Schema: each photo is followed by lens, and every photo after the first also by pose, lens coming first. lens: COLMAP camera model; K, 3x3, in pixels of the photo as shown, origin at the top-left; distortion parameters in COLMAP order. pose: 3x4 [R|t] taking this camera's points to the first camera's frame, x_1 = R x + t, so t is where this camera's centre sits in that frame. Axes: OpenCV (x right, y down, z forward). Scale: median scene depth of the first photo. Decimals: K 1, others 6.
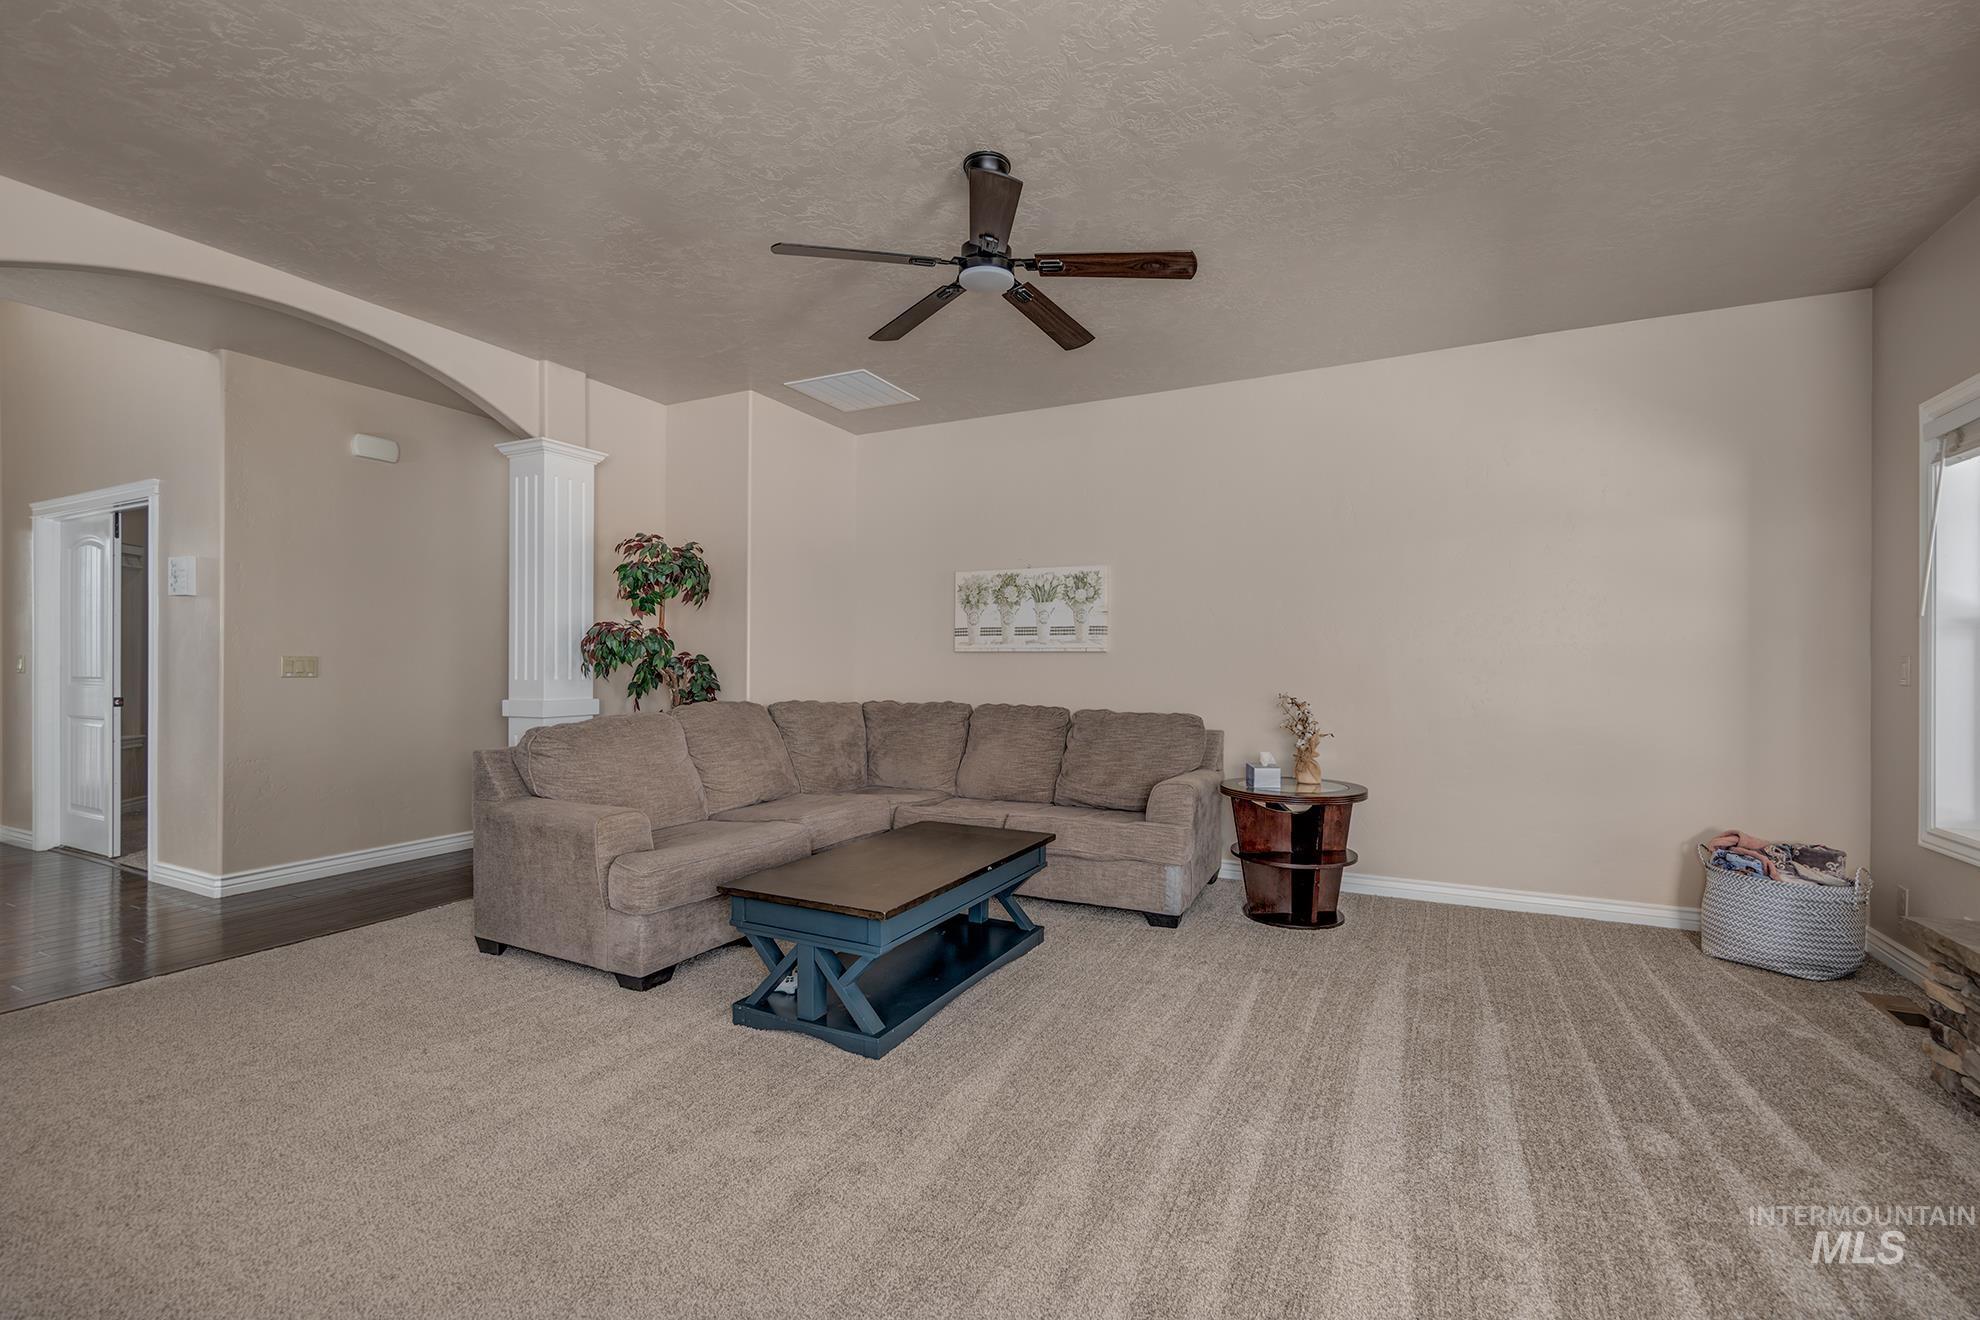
lens RADIAL K [[830.9, 0, 1030.6], [0, 830.9, 667.4], [0, 0, 1]] dist [0.000900, -0.000024]
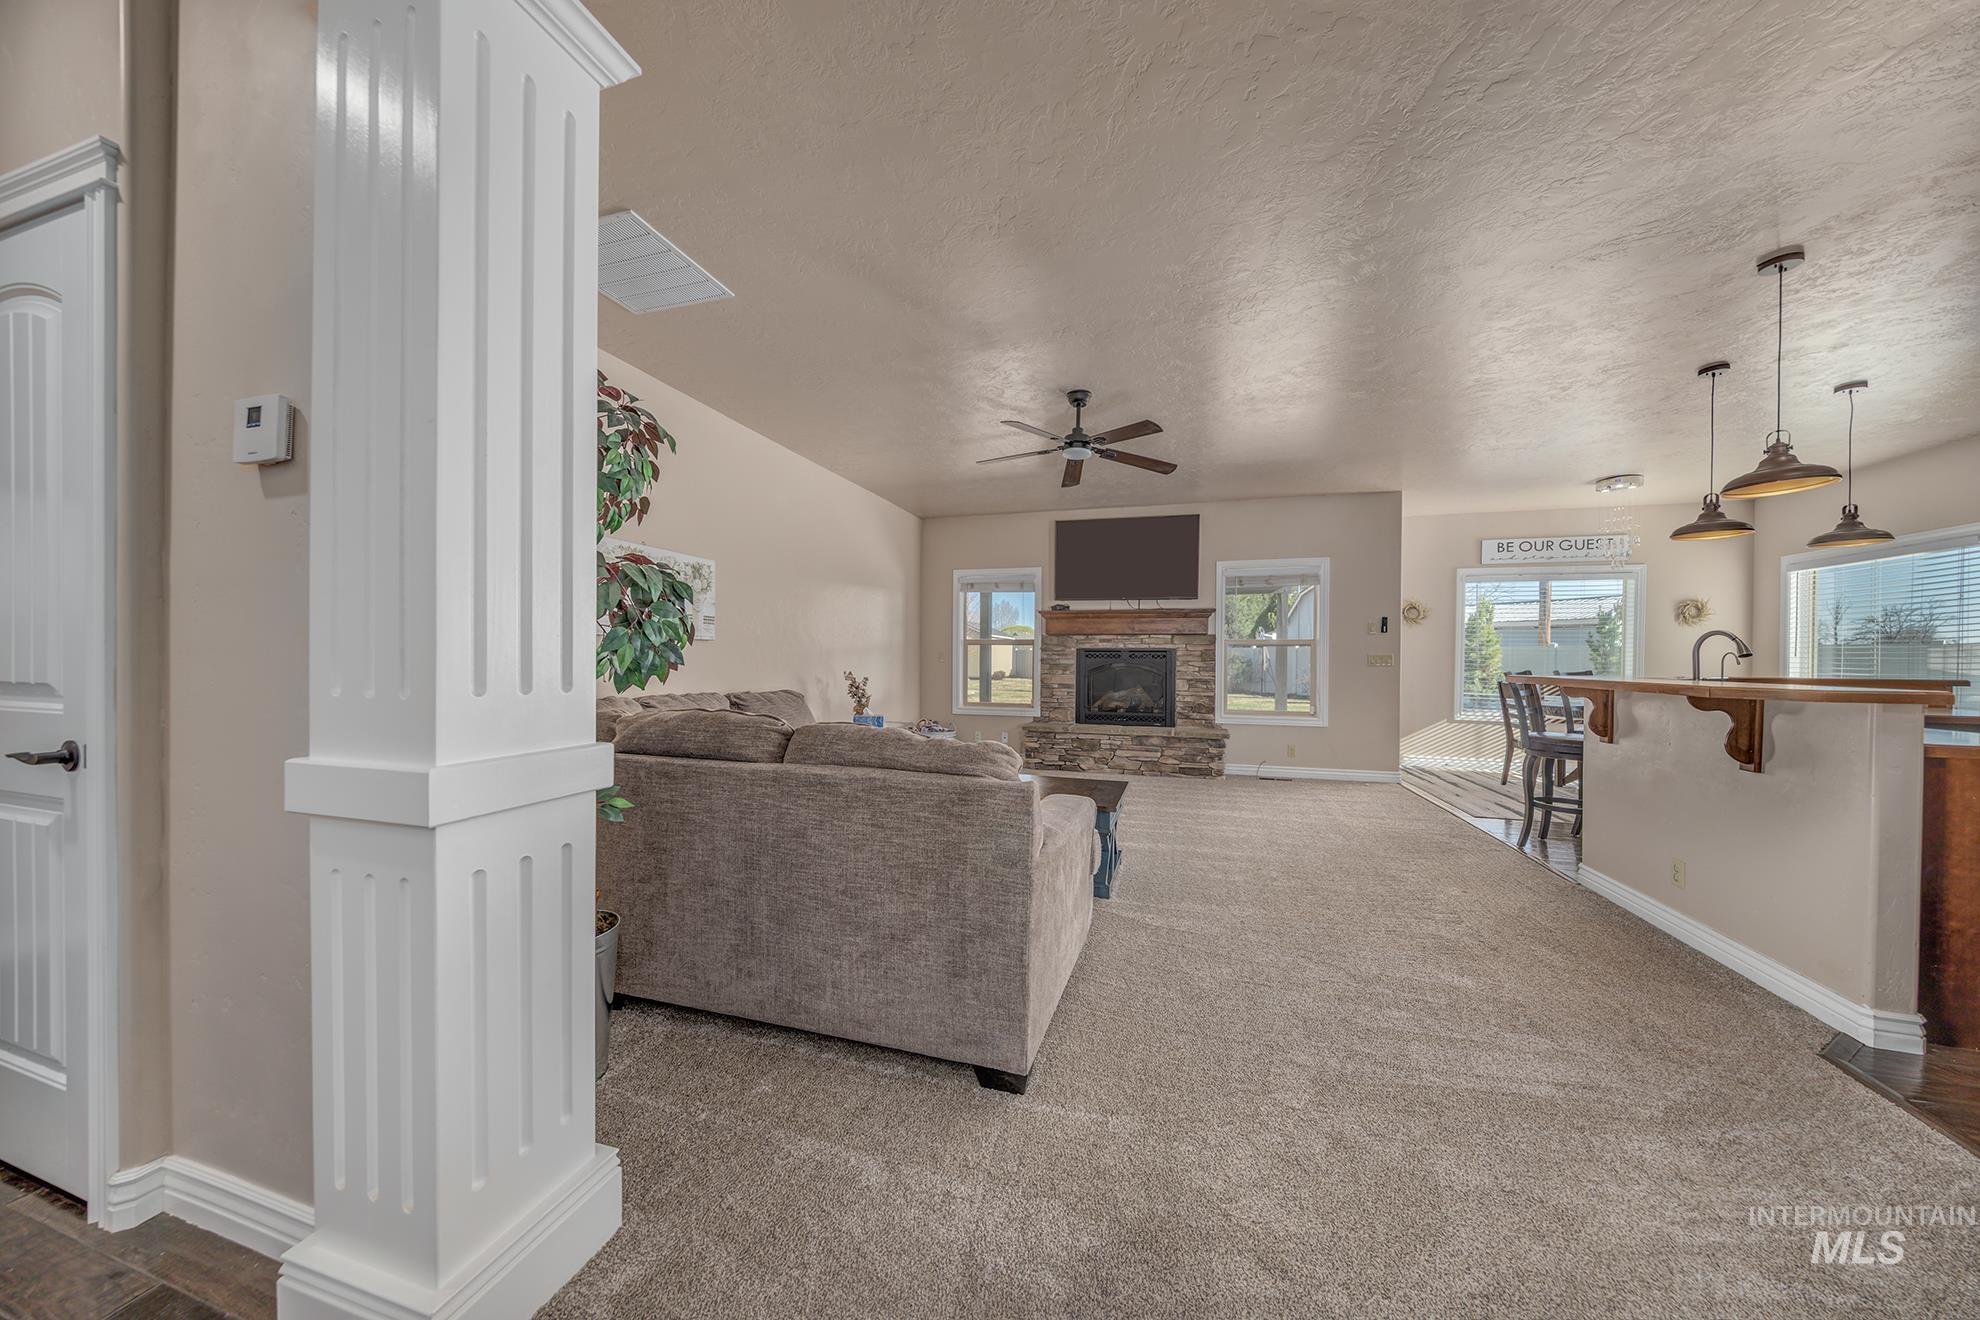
lens RADIAL K [[635.0, 0, 990.5], [0, 635.0, 663.9], [0, 0, 1]] dist [-0.007087, -0.000068]
pose [[-0.153535, -0.014901, 0.988031, -1.131758], [-0.007407, 0.999876, 0.013928, -0.002572], [-0.988115, -0.005180, -0.153627, 1.093836]]
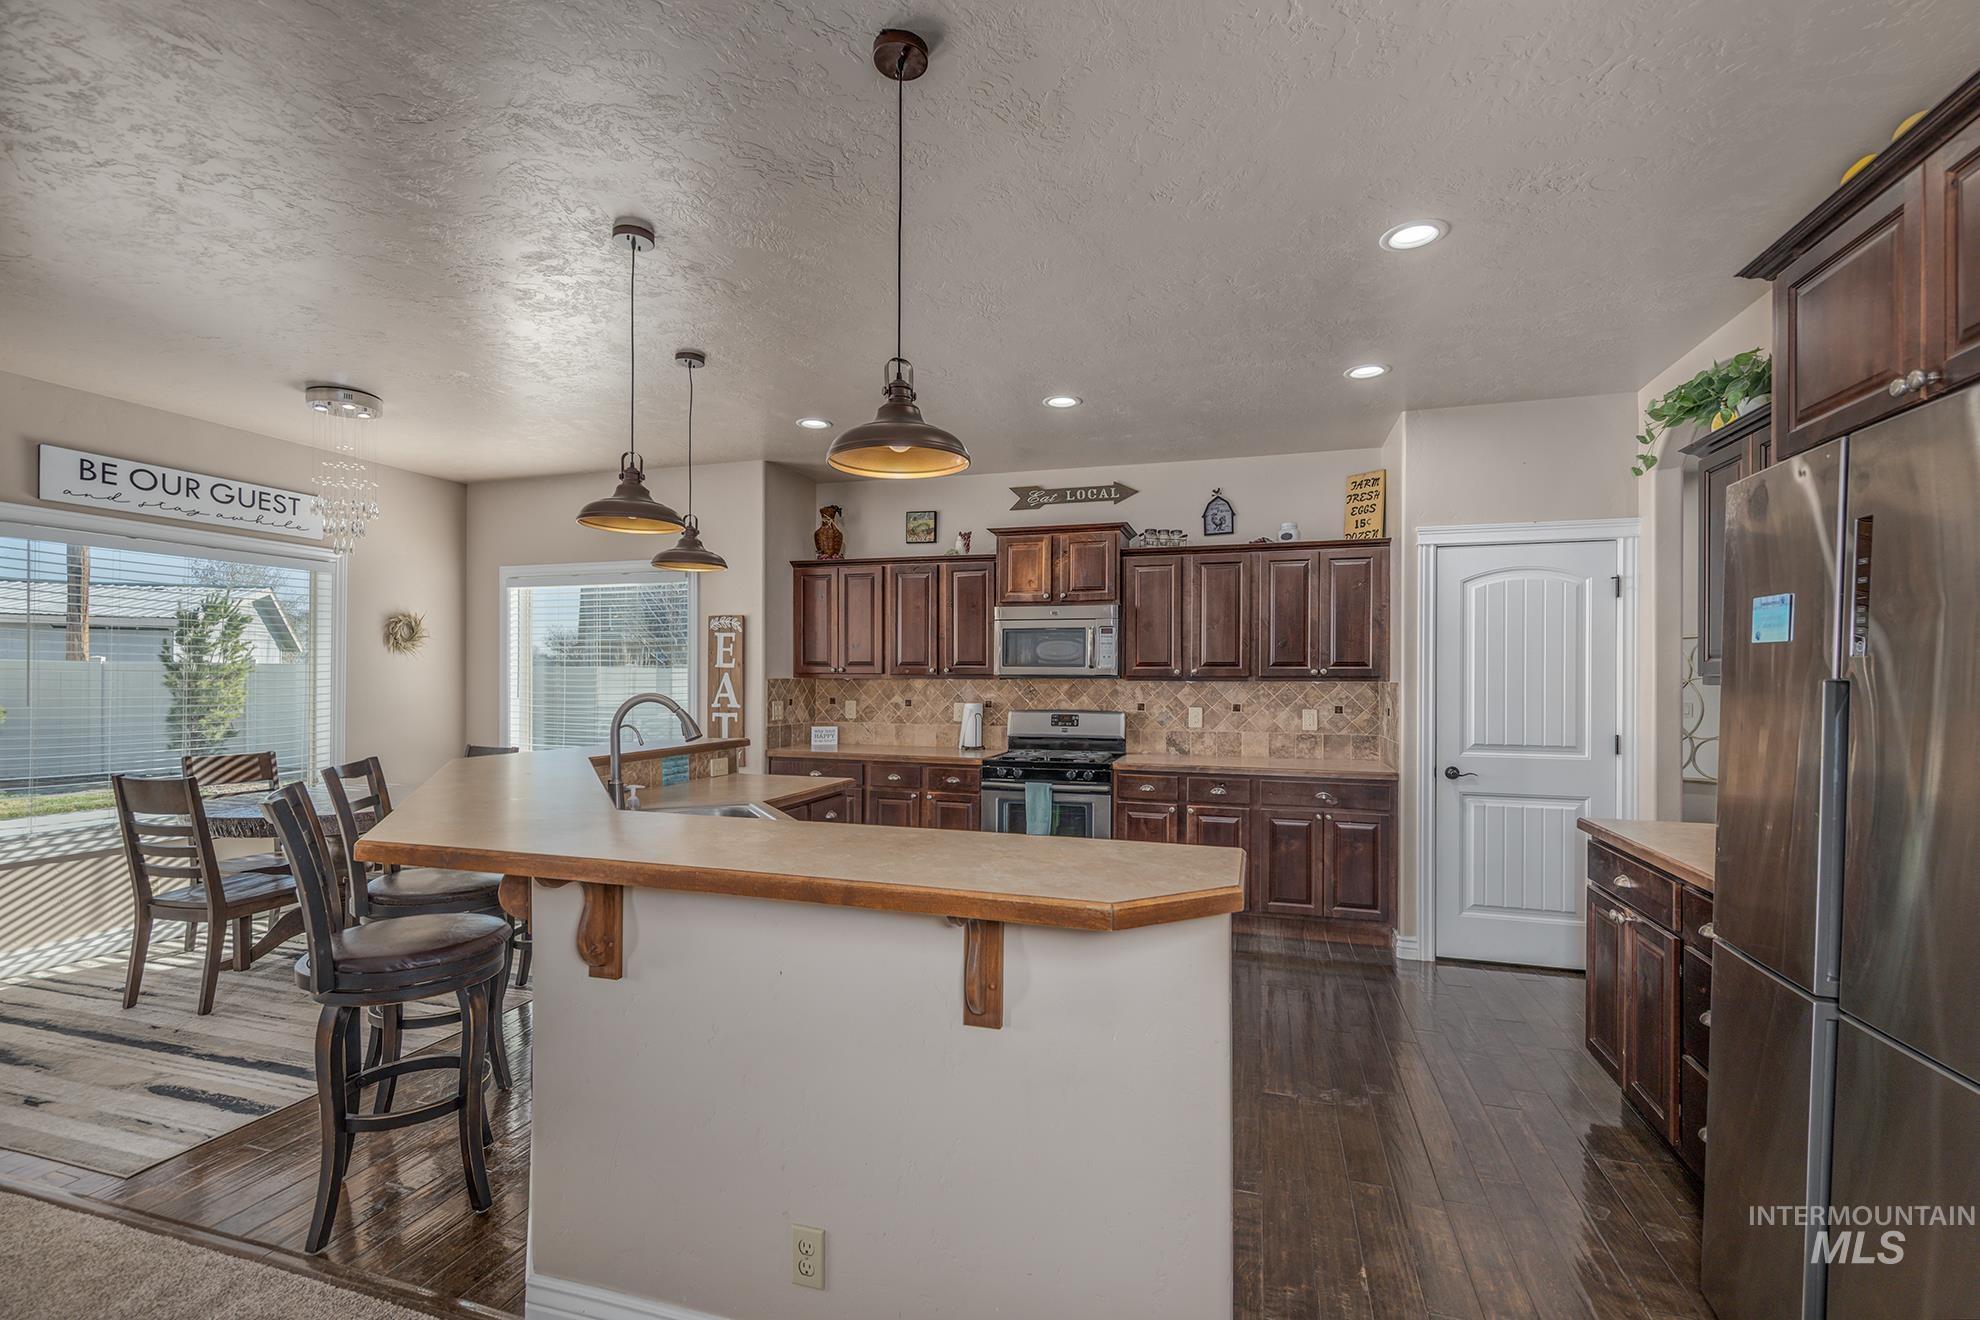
lens RADIAL K [[861.2, 0, 990.0], [0, 861.2, 670.4], [0, 0, 1]] dist [-0.002721, -0.000482]
pose [[-0.988917, -0.009979, -0.148132, -0.523982], [-0.009282, 0.999942, -0.005395, -0.068548], [0.148177, -0.003960, -0.988953, 0.628660]]
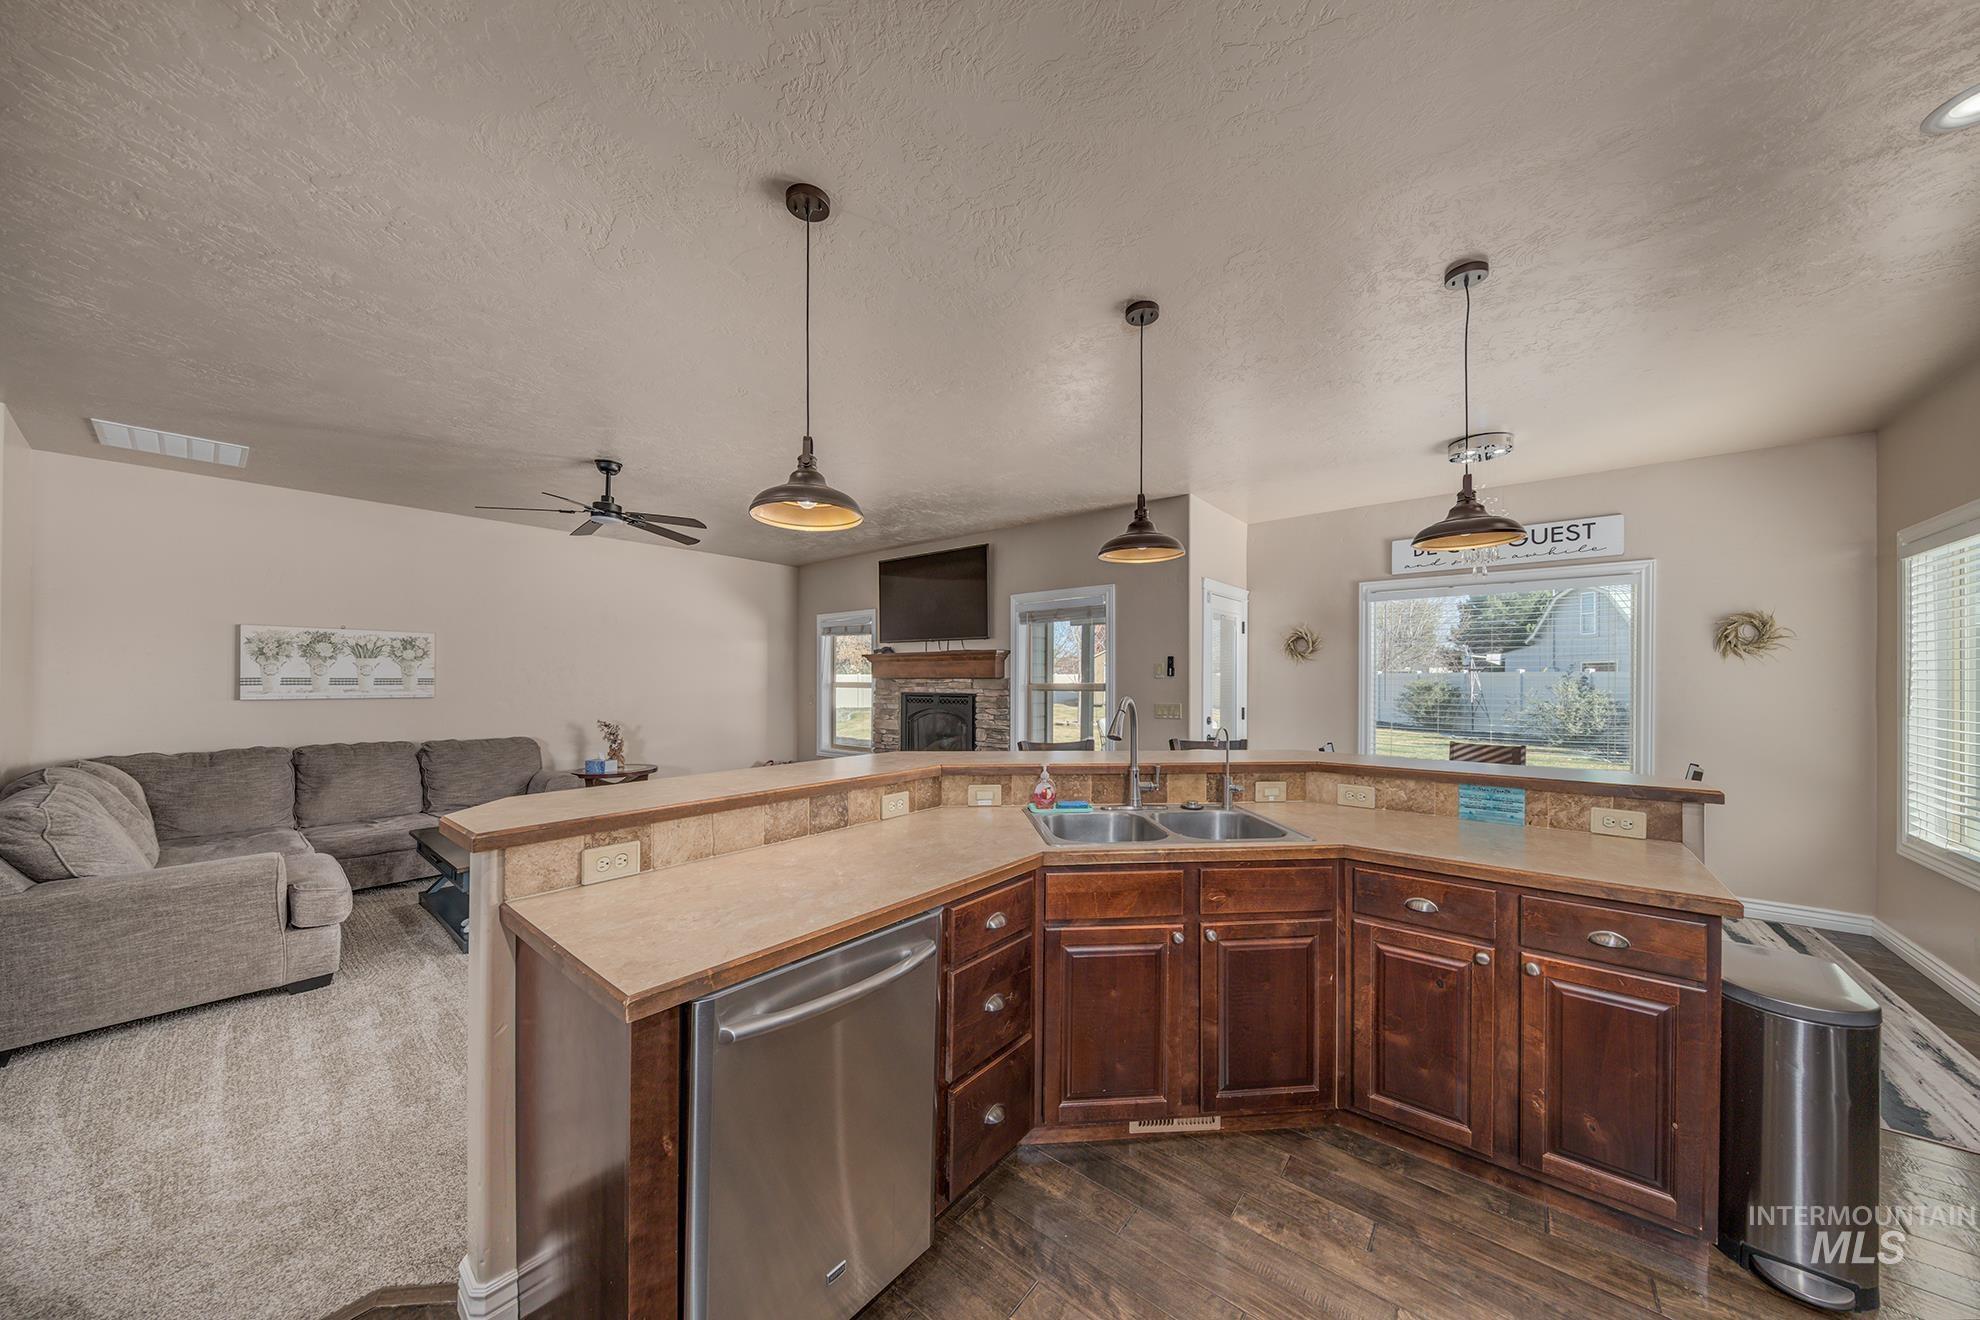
lens RADIAL K [[648.9, 0, 991.6], [0, 648.9, 678.7], [0, 0, 1]] dist [-0.007090, -0.000158]
pose [[0.236257, -0.002508, 0.971687, -1.027527], [0.002560, 0.999995, 0.001959, -0.070015], [-0.971687, 0.002025, 0.236262, -0.194075]]
